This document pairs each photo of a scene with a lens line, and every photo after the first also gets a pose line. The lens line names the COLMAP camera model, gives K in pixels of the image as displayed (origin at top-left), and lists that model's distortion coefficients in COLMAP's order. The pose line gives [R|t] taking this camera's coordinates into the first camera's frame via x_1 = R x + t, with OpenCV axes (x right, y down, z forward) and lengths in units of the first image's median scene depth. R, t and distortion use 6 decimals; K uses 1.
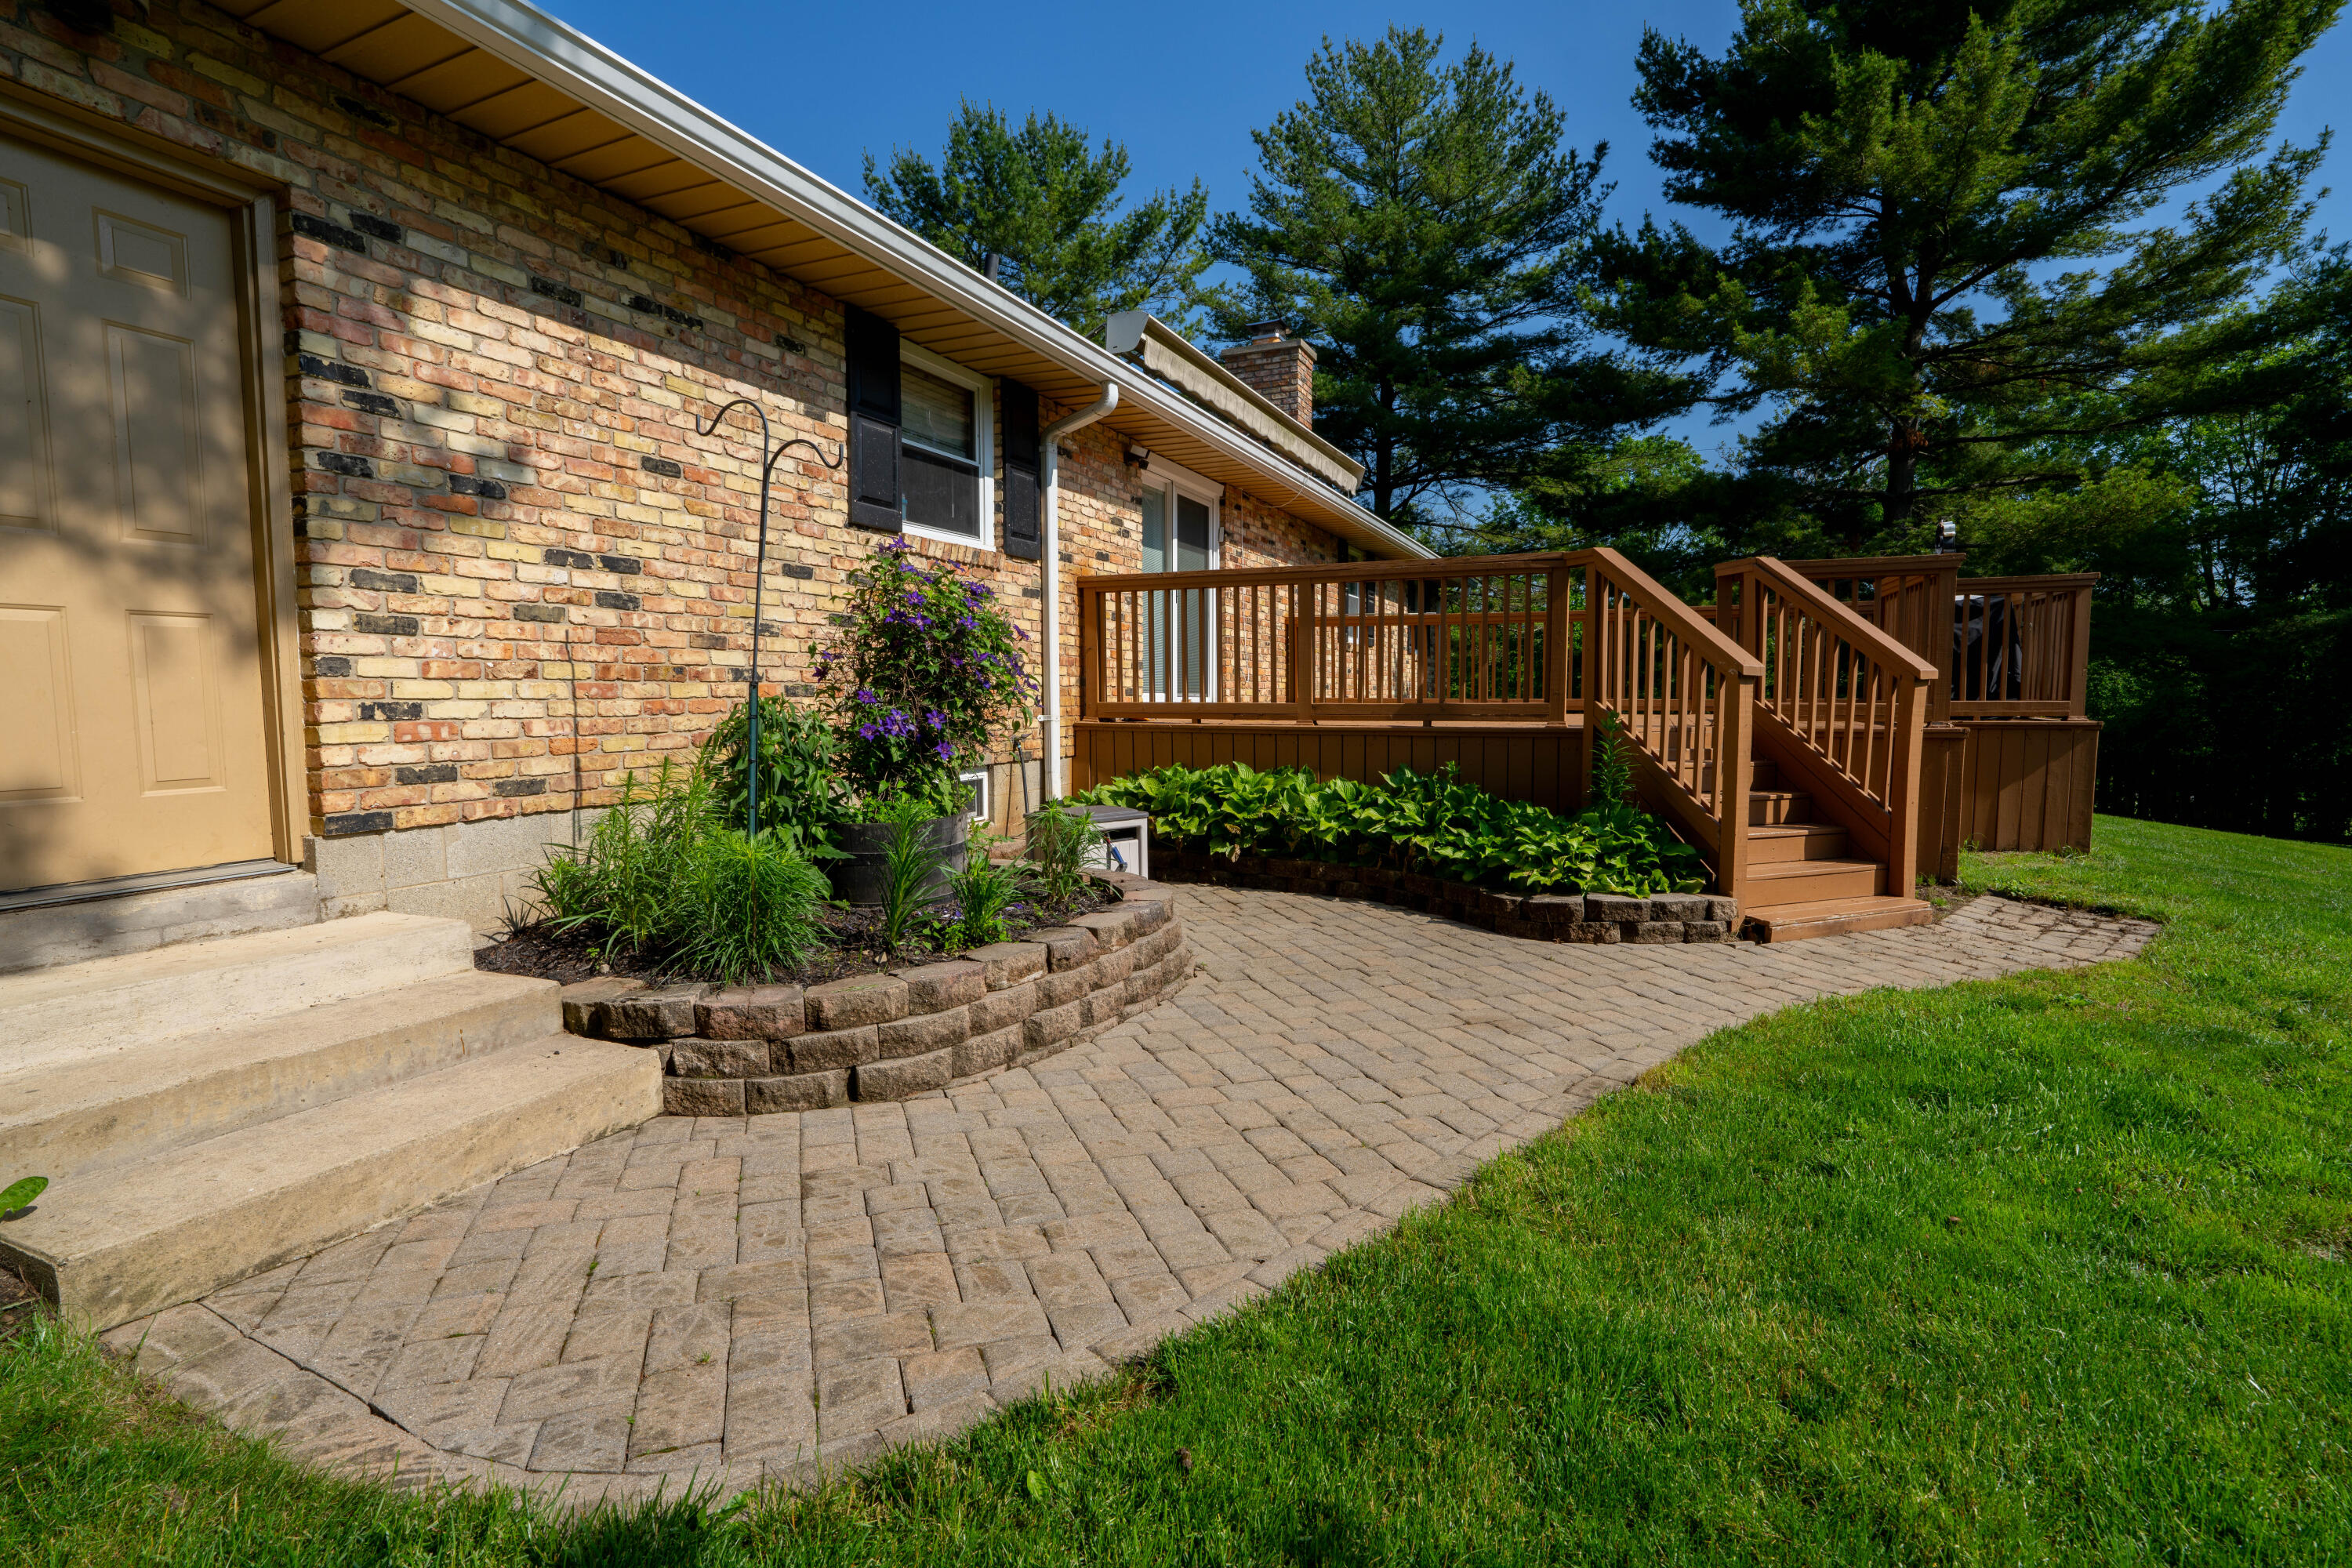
lens RADIAL K [[1075.1, 0, 1169.7], [0, 1075.1, 774.2], [0, 0, 1]] dist [-0.053049, 0.017991]
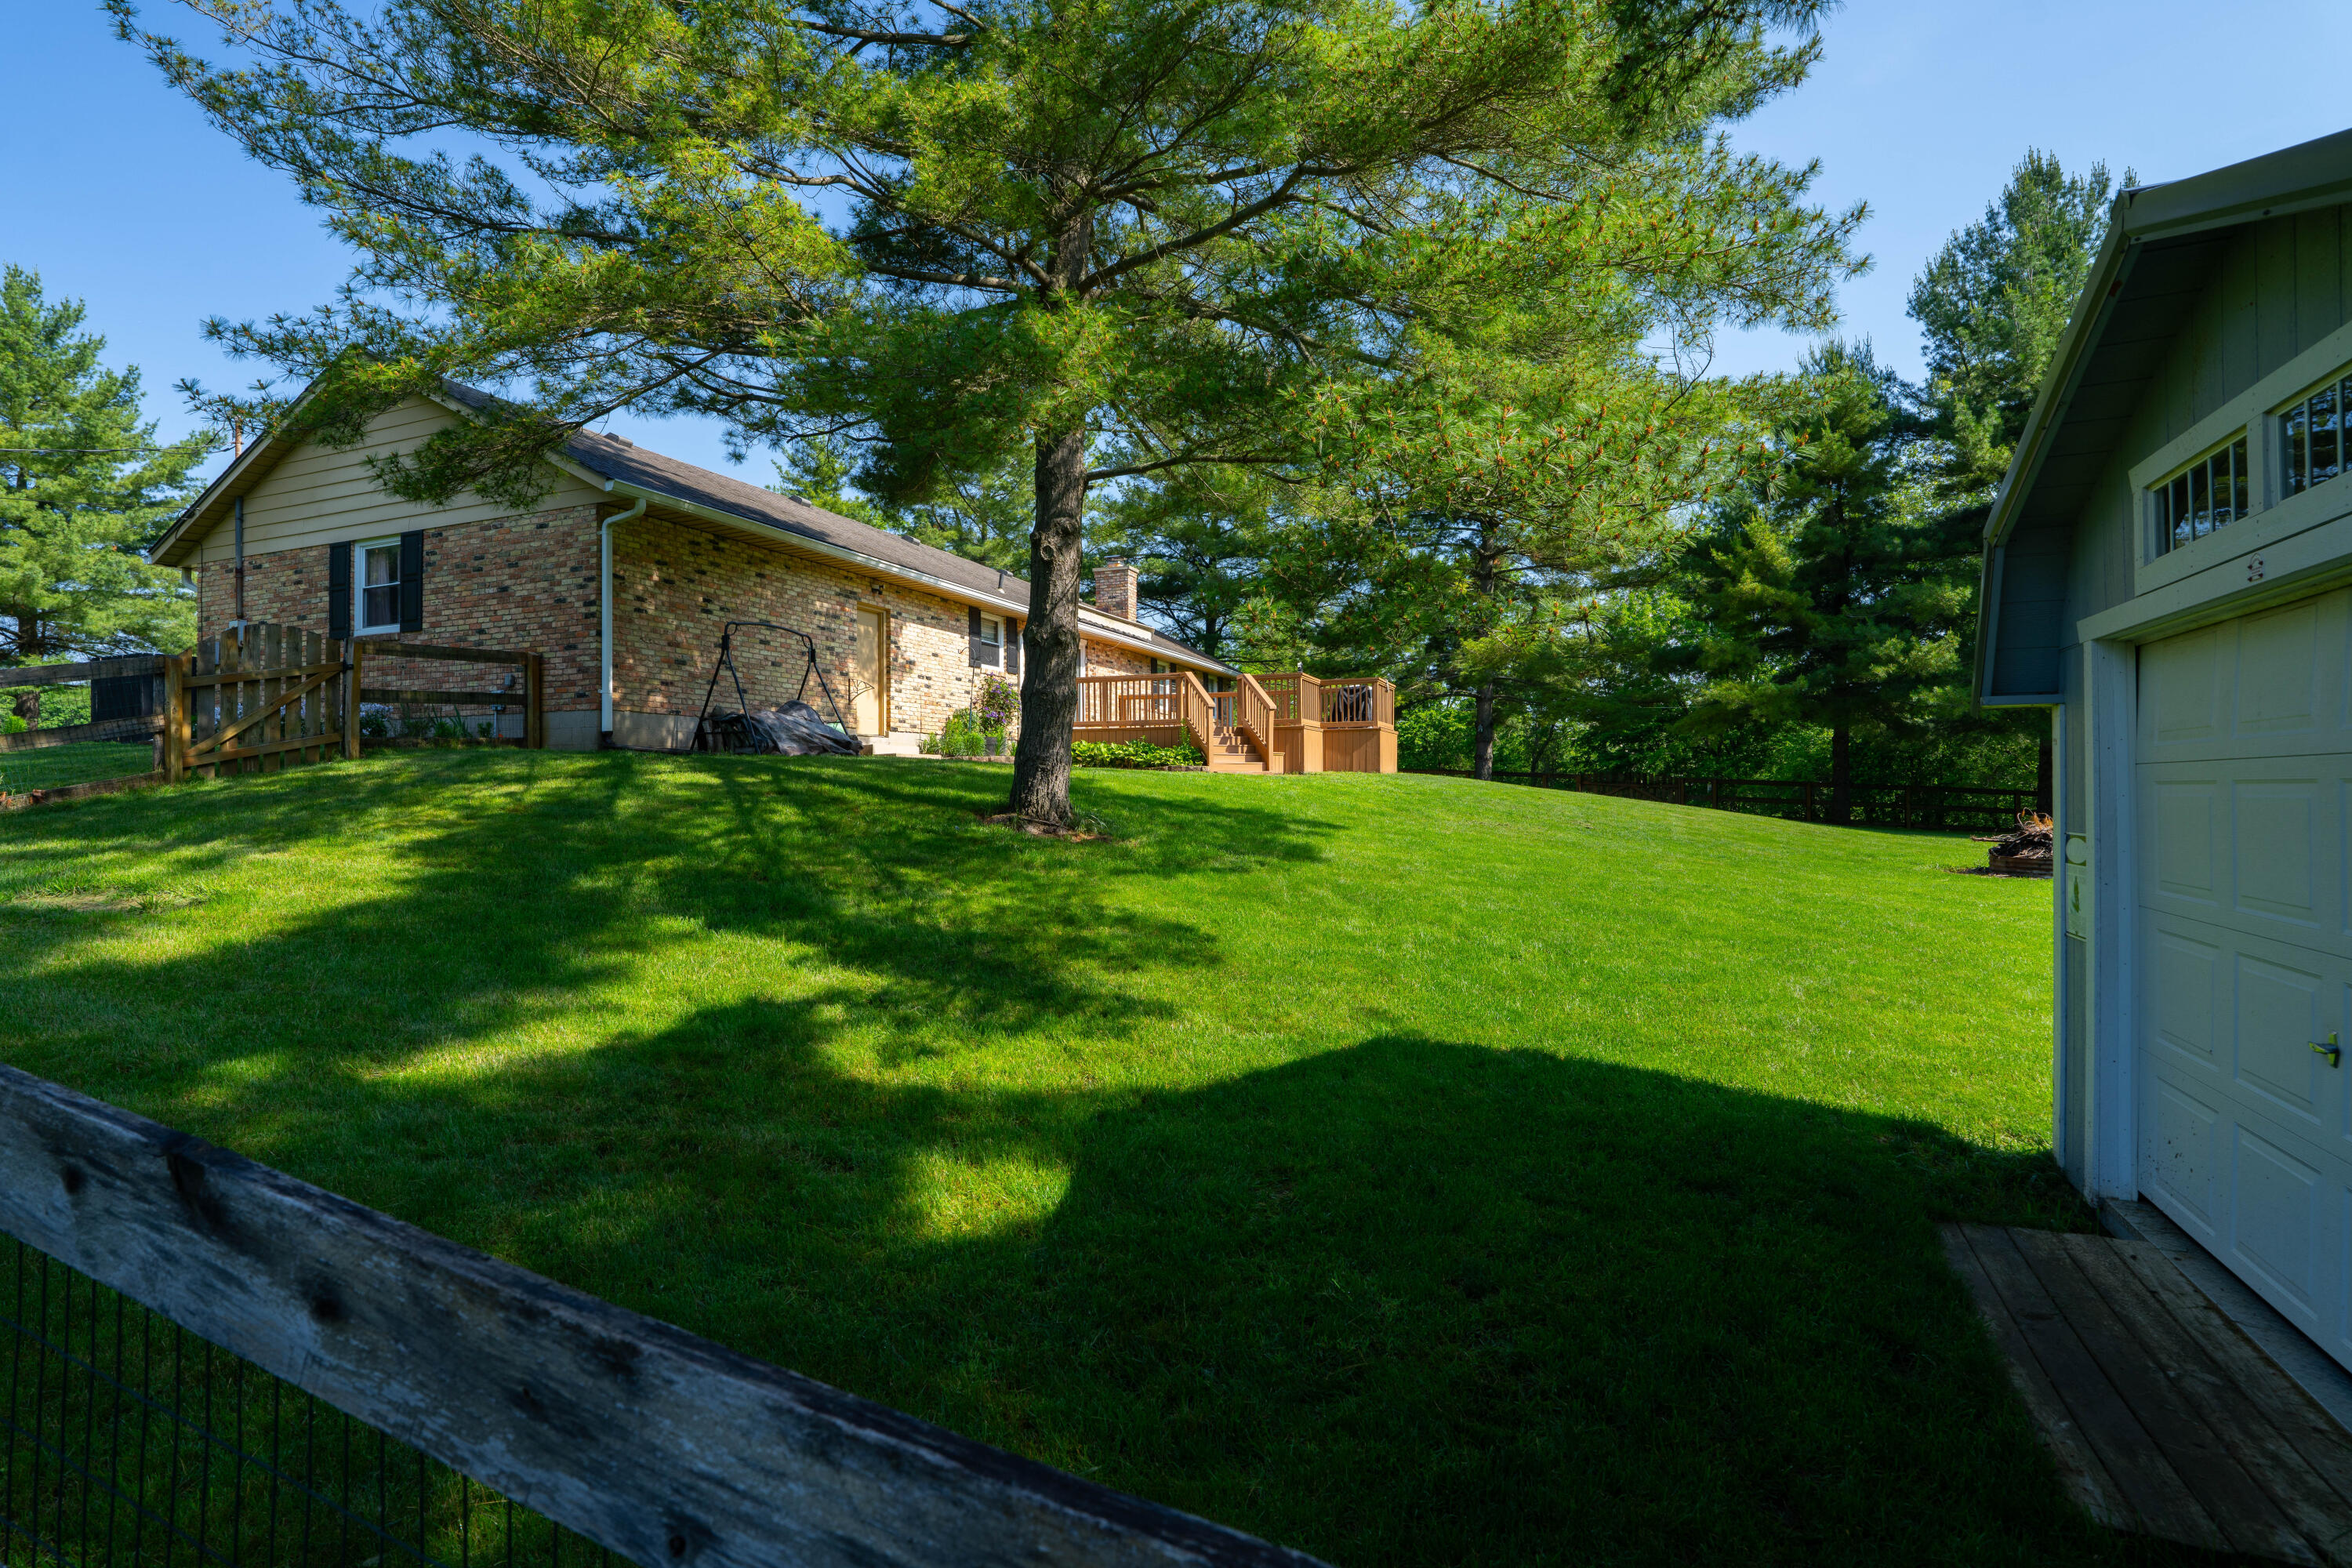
lens RADIAL K [[1075.1, 0, 1169.7], [0, 1075.1, 774.2], [0, 0, 1]] dist [-0.053049, 0.017991]
pose [[0.998007, 0.001387, 0.063083, 0.147448], [0.003768, 0.996664, -0.081523, 0.428139], [-0.062986, 0.081598, 0.994673, -2.620007]]
